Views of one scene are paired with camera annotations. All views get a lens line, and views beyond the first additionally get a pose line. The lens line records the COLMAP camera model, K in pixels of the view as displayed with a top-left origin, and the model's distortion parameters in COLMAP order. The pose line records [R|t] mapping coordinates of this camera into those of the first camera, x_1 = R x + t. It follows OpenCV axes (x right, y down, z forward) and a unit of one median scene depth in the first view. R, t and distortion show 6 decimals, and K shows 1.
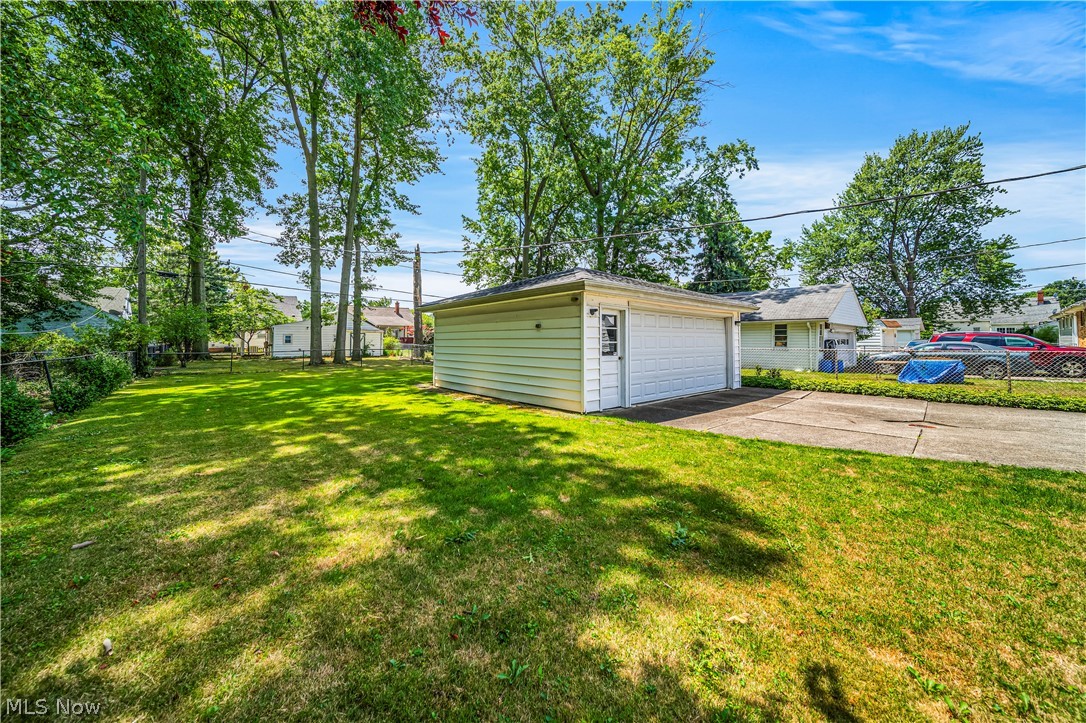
lens RADIAL K [[394.6, 0, 541.7], [0, 394.6, 334.1], [0, 0, 1]] dist [0.004920, -0.000668]
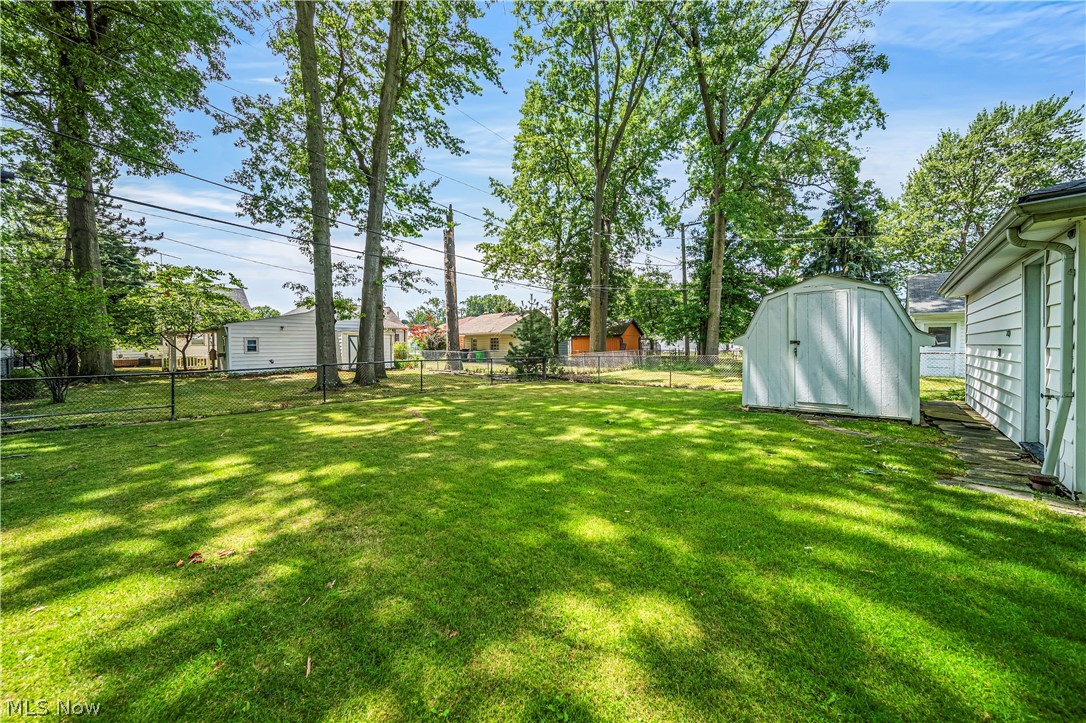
lens RADIAL K [[394.6, 0, 546.9], [0, 394.6, 356.1], [0, 0, 1]] dist [0.004920, -0.000668]
pose [[0.992004, -0.014538, 0.125367, -0.253528], [0.009448, 0.999111, 0.041096, 0.008190], [-0.125853, -0.039583, 0.991259, 0.307904]]
